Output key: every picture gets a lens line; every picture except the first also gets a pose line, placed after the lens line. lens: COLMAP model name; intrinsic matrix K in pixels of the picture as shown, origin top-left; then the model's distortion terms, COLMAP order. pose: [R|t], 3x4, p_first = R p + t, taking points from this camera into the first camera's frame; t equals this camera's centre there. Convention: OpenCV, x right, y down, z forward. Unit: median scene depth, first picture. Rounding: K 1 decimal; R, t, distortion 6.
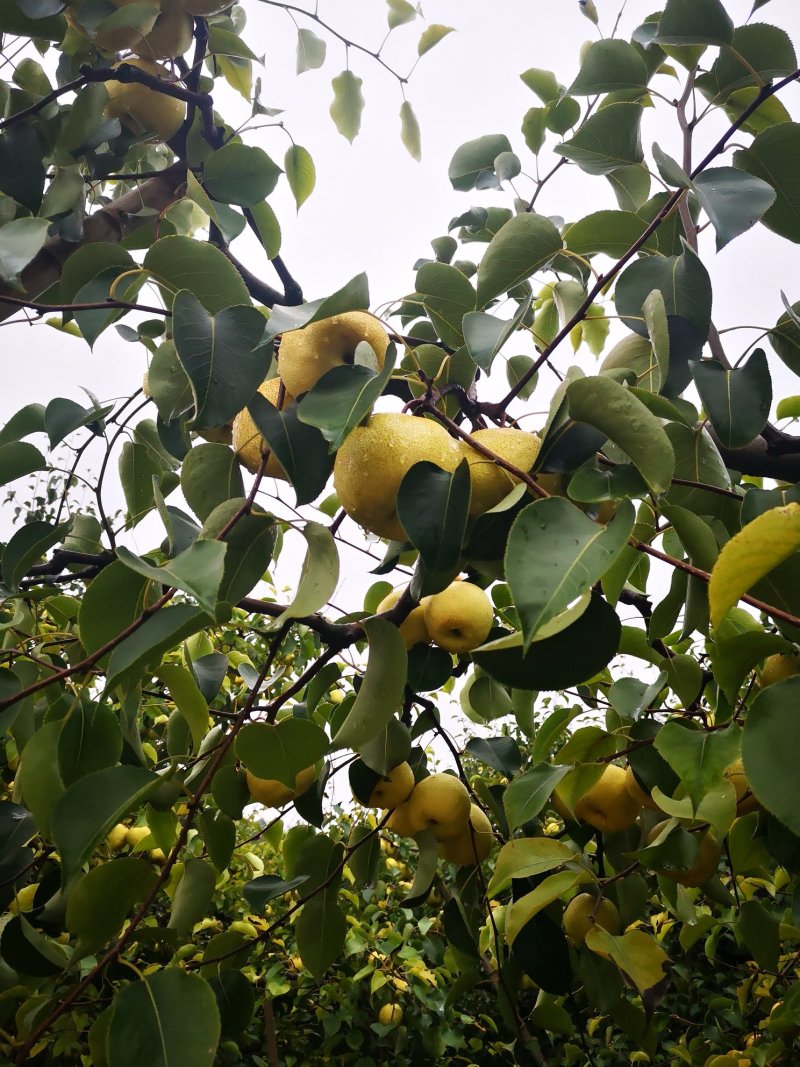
lens RADIAL K [[807.3, 0, 397.3], [0, 807.3, 532.4], [0, 0, 1]] dist [0.007164, -0.002654]
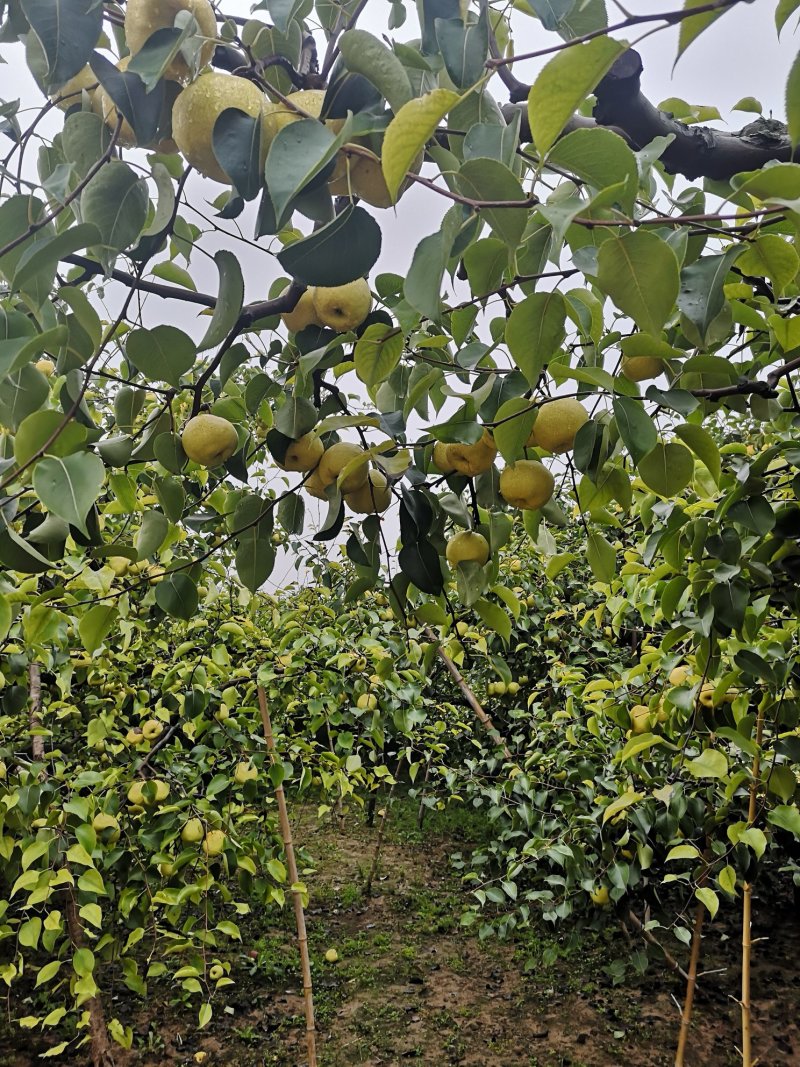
lens RADIAL K [[807.3, 0, 403.7], [0, 807.3, 532.8], [0, 0, 1]] dist [0.007164, -0.002654]
pose [[0.998968, -0.041162, -0.019184, 0.159113], [0.044462, 0.972486, 0.228677, 0.152142], [0.009244, -0.229294, 0.973313, -0.227694]]
